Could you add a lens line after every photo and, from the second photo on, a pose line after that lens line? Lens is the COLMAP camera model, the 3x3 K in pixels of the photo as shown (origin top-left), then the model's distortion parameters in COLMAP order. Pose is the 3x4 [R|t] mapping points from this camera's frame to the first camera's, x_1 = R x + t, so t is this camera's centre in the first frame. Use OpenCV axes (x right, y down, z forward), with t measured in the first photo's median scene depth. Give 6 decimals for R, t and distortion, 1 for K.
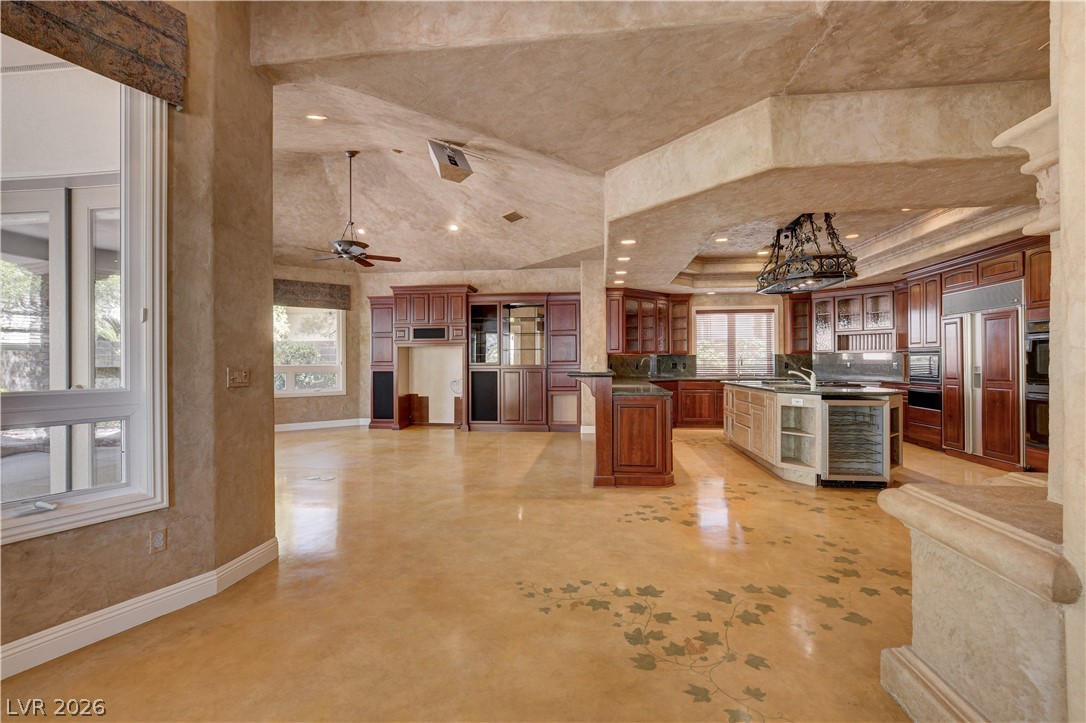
lens RADIAL K [[461.4, 0, 530.7], [0, 461.4, 361.8], [0, 0, 1]] dist [-0.011683, 0.000055]
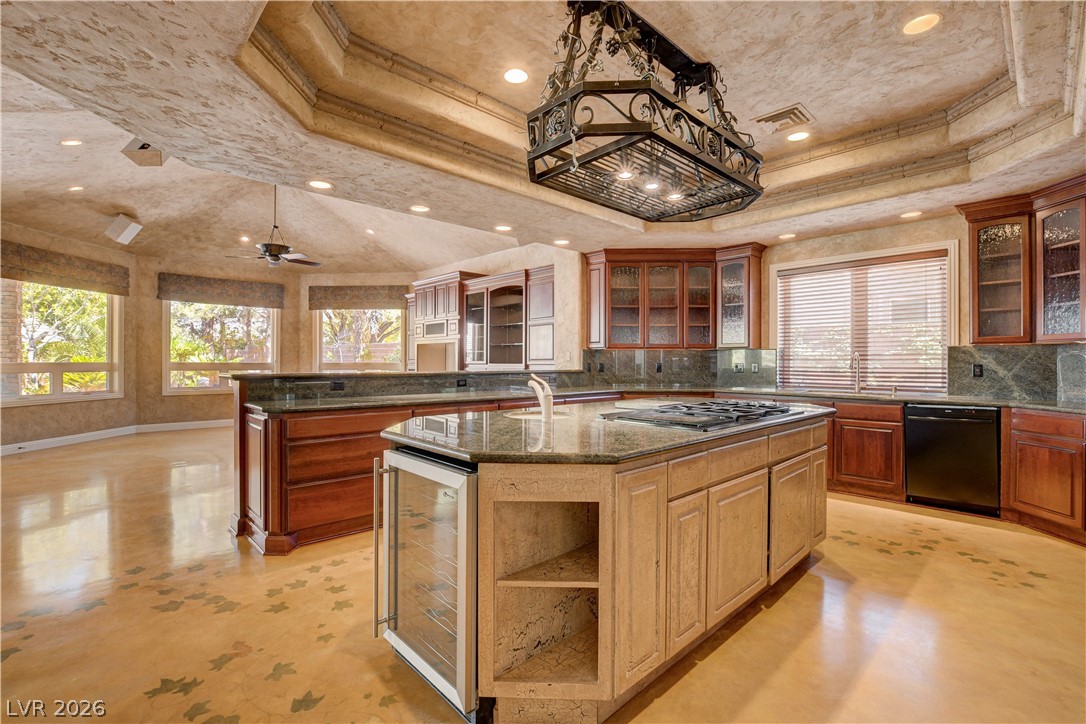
lens RADIAL K [[474.8, 0, 540.3], [0, 474.8, 360.5], [0, 0, 1]] dist [-0.010160, 0.000478]
pose [[0.777804, 0.003829, -0.628495, 0.535800], [-0.003437, 0.999992, 0.001838, -0.001157], [0.628498, 0.000731, 0.777811, 0.387388]]
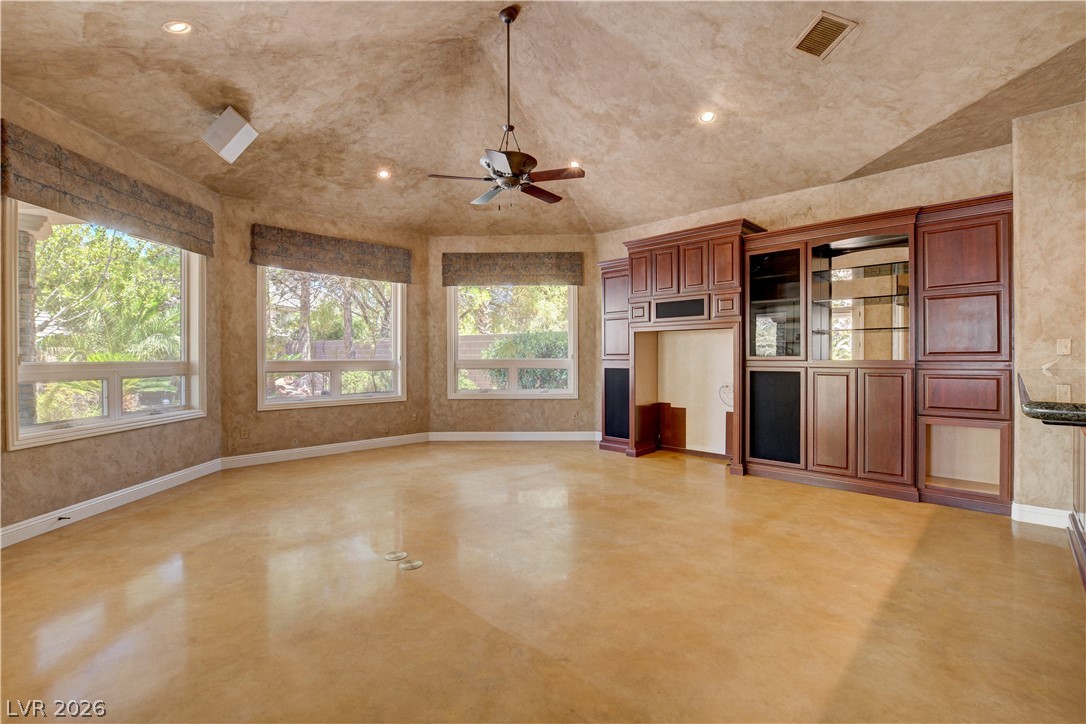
lens RADIAL K [[471.1, 0, 546.9], [0, 471.1, 357.4], [0, 0, 1]] dist [-0.015672, 0.000233]
pose [[0.803642, 0.002601, -0.595108, 0.015675], [0.001210, 0.999981, 0.006005, -0.000248], [0.595112, -0.005547, 0.803624, 0.376948]]
